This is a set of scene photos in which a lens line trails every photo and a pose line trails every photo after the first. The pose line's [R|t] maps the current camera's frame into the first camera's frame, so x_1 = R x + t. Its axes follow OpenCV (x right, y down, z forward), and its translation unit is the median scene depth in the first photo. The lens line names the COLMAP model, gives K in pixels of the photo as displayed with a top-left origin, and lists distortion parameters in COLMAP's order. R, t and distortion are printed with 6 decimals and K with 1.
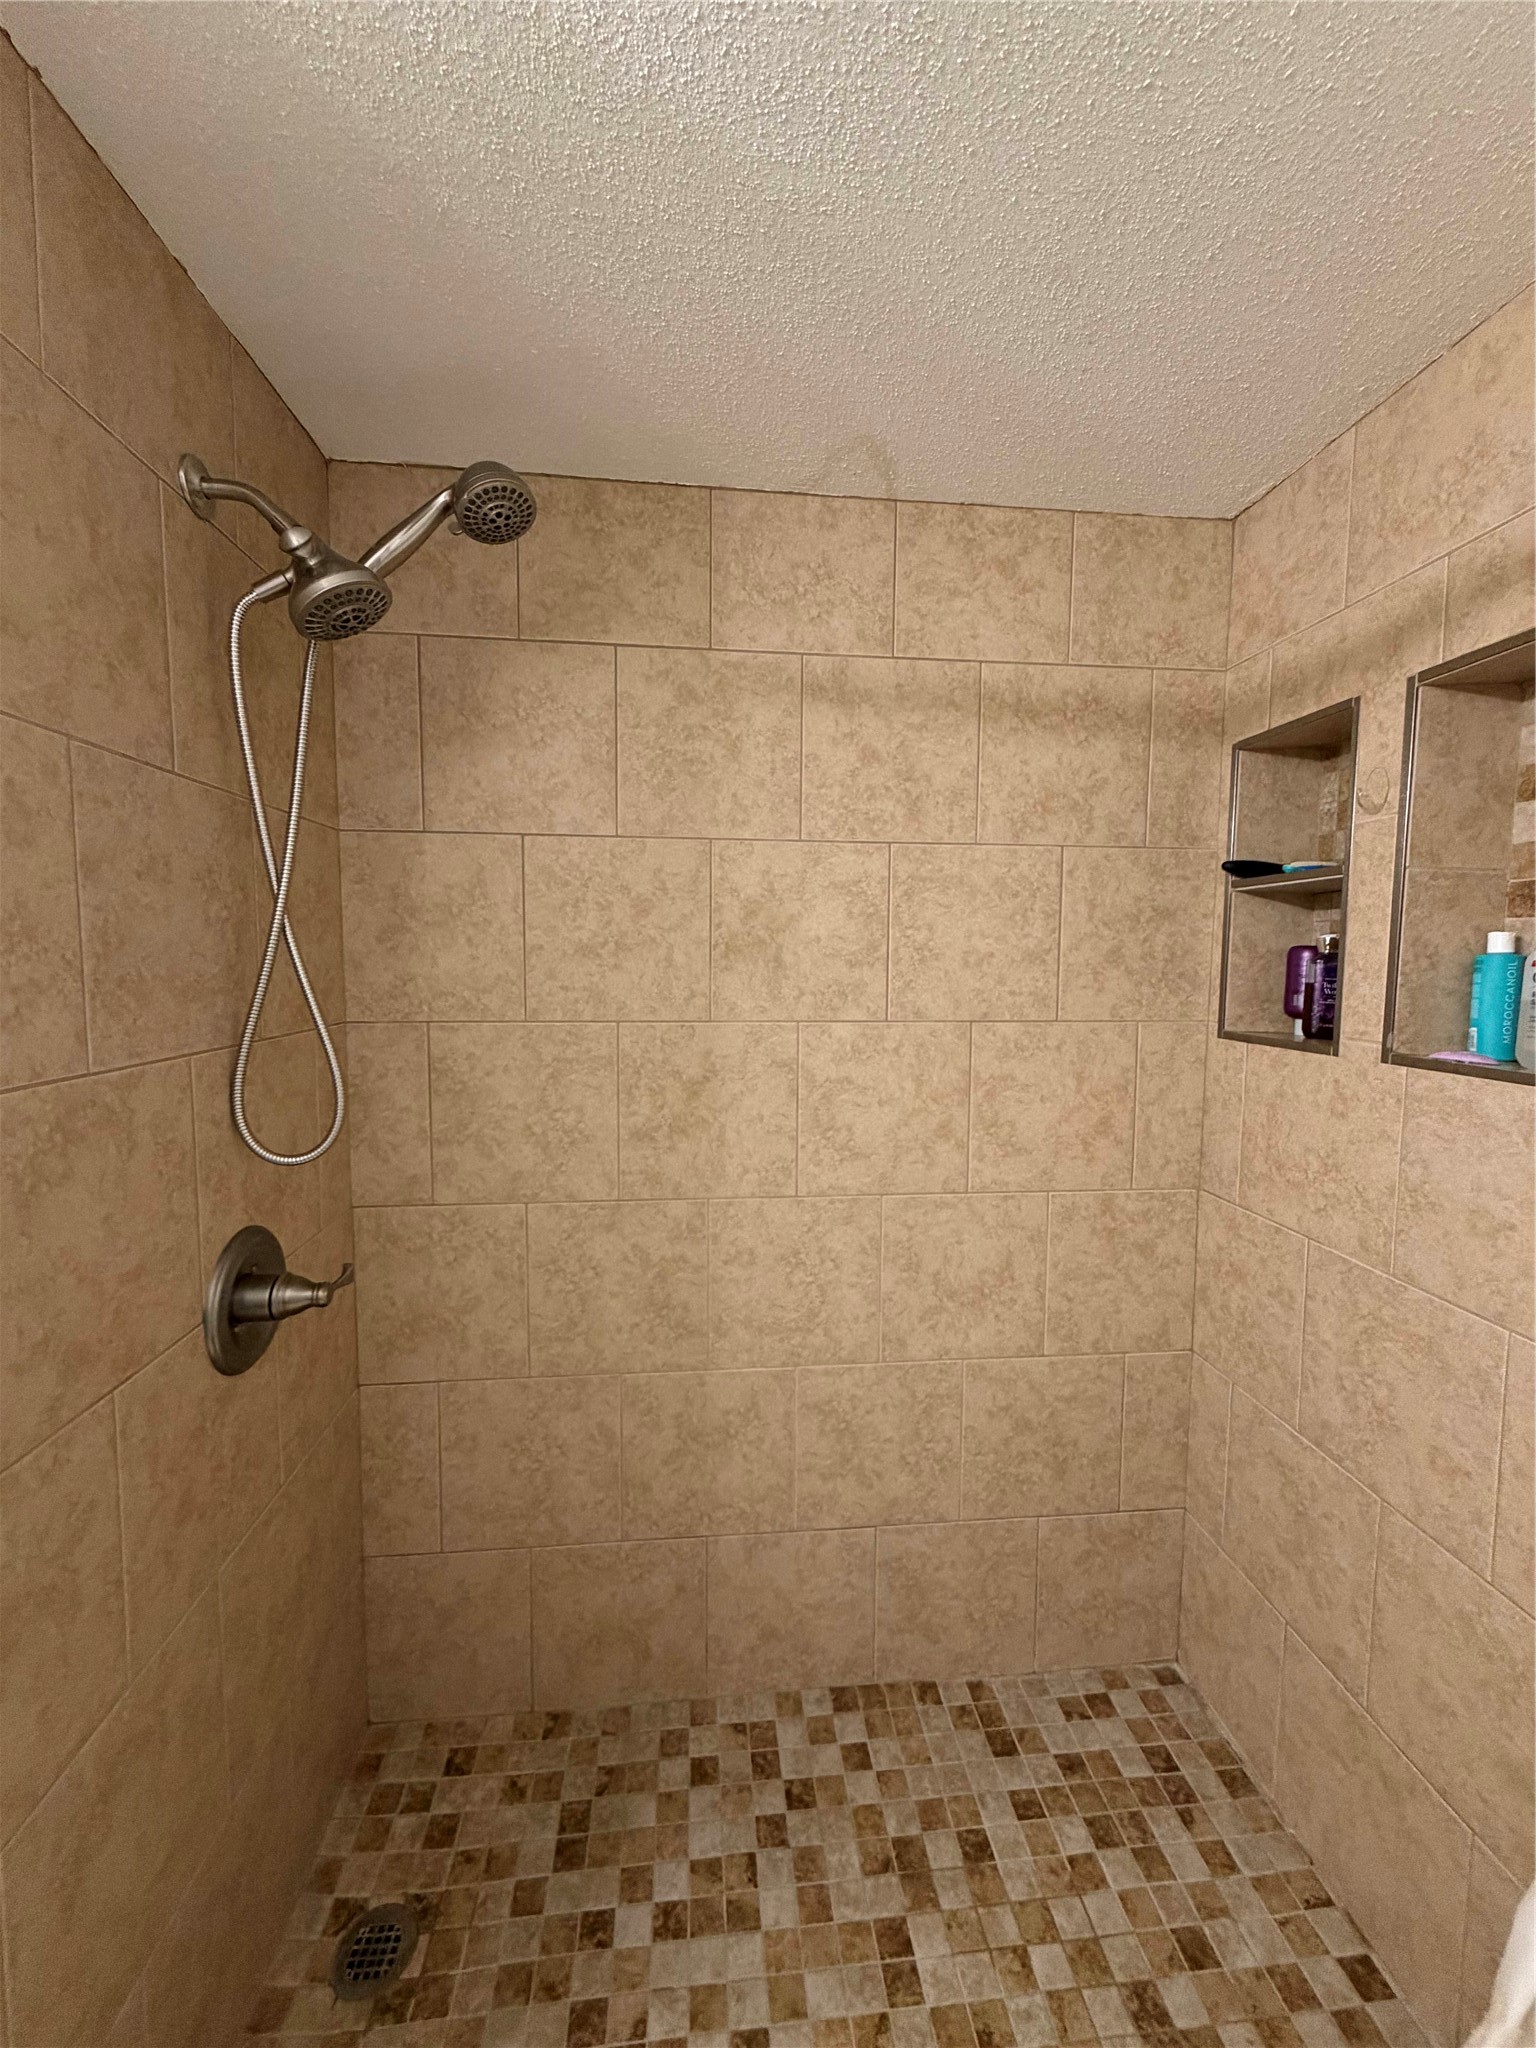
lens RADIAL K [[811.6, 0, 762.7], [0, 811.6, 1021.3], [0, 0, 1]] dist [0.001432, -0.000626]
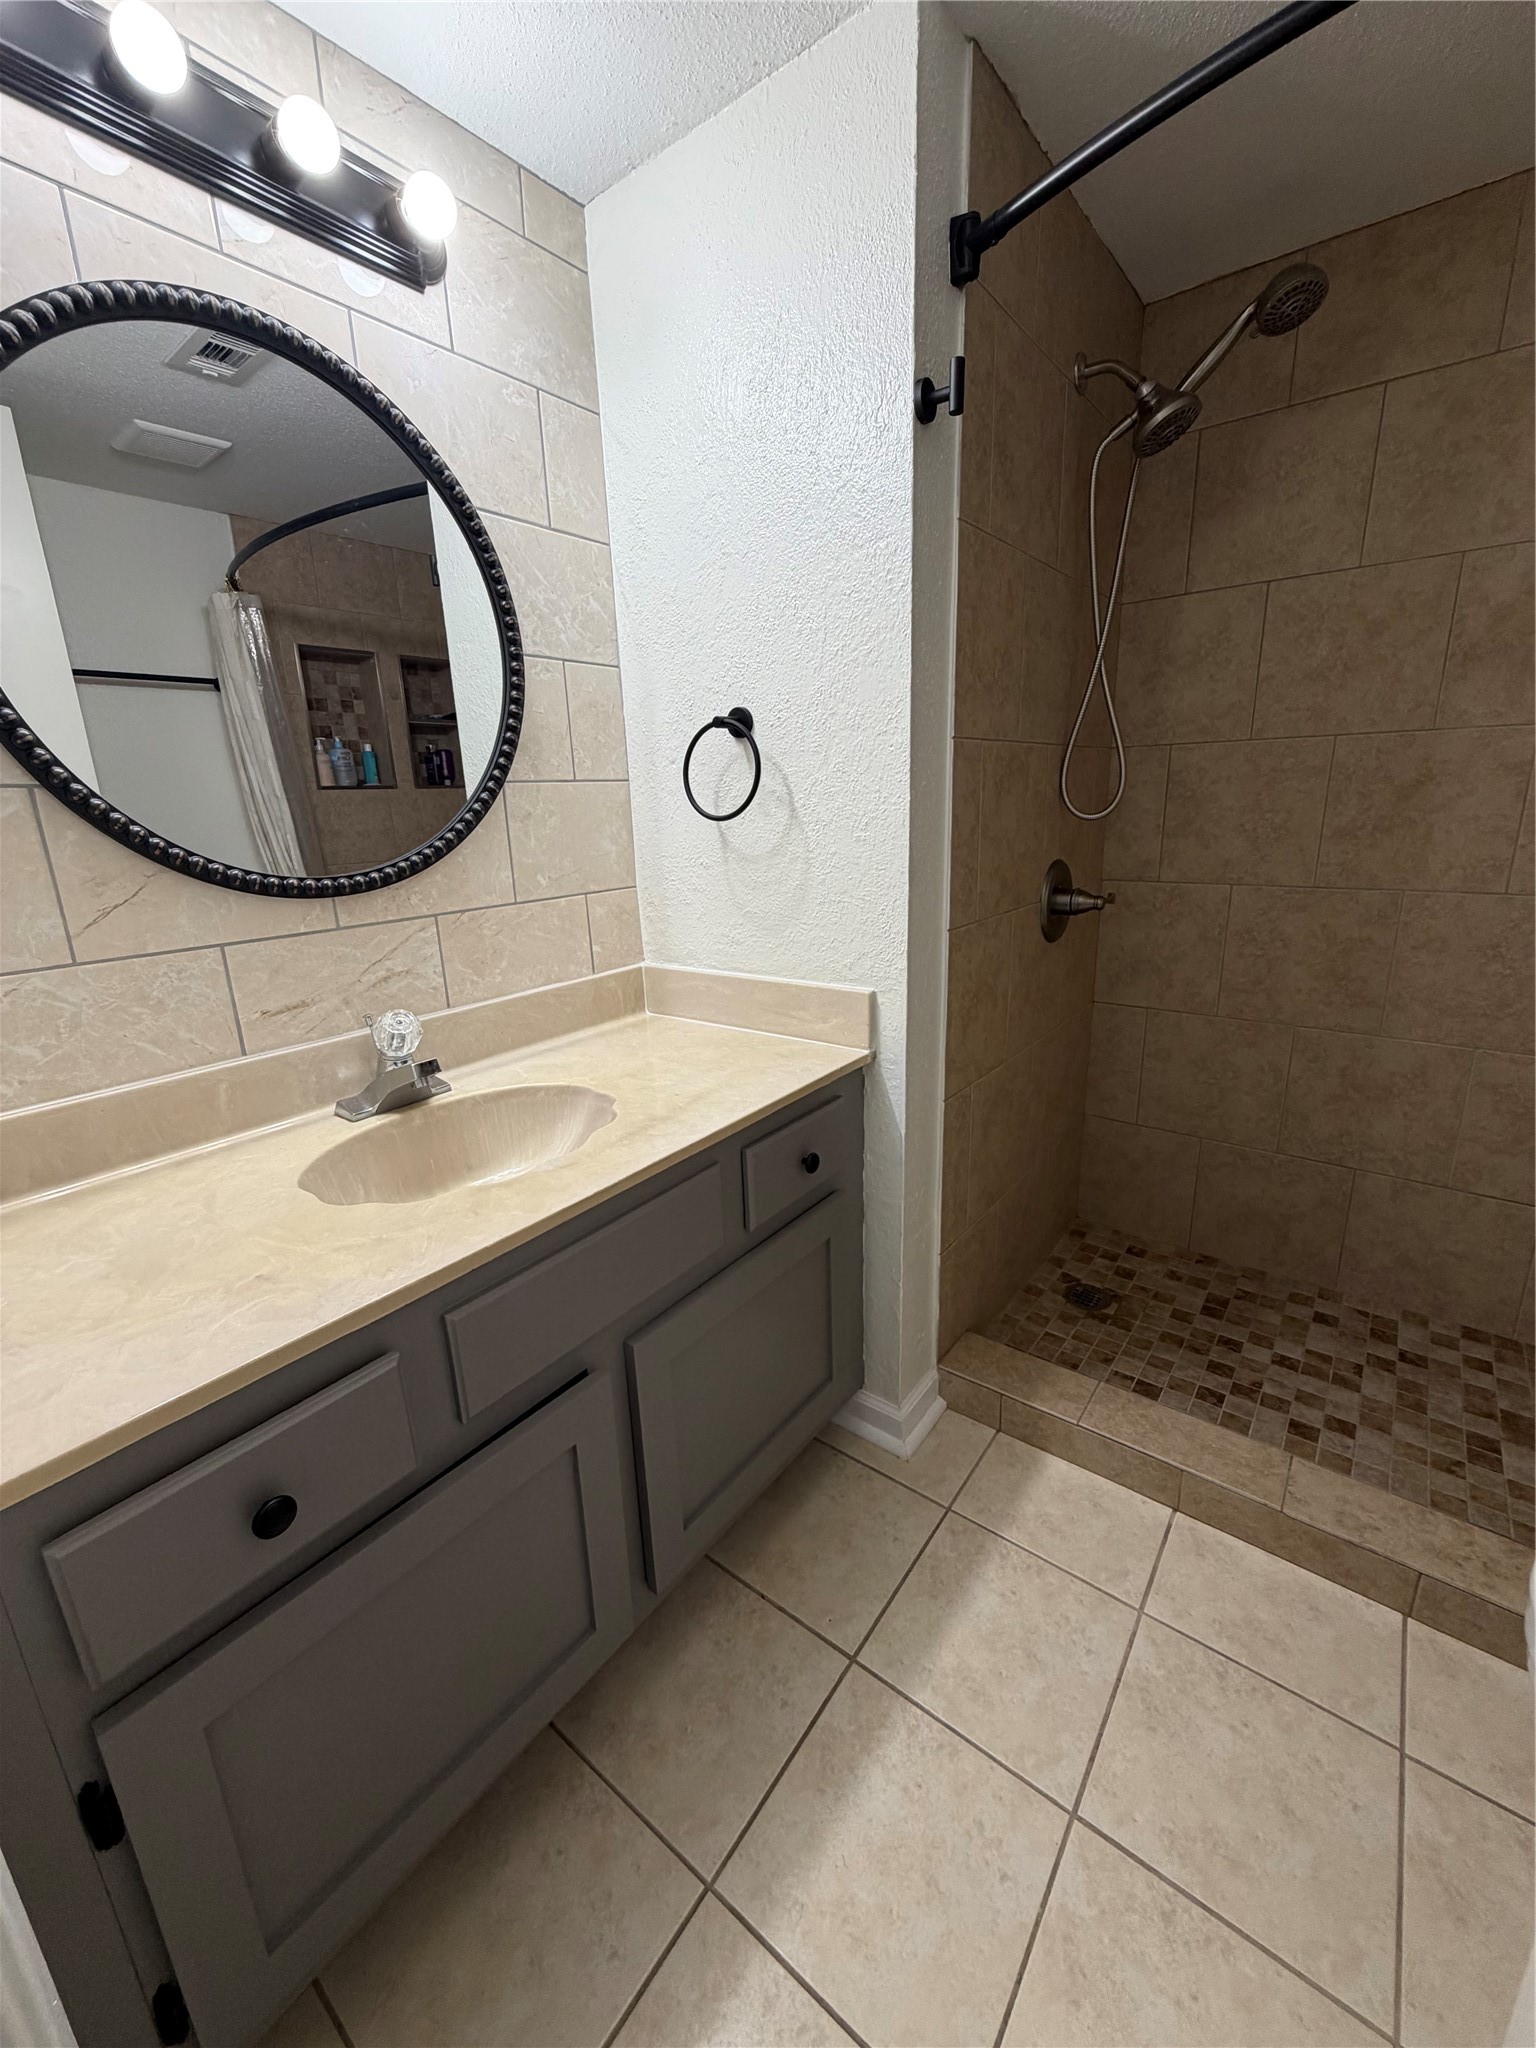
lens RADIAL K [[811.6, 0, 771.8], [0, 811.6, 1014.4], [0, 0, 1]] dist [0.001432, -0.000626]
pose [[0.730669, 0.149496, -0.666163, 0.075634], [-0.015679, 0.979149, 0.202537, 0.177222], [0.682552, -0.137543, 0.717778, -0.499291]]
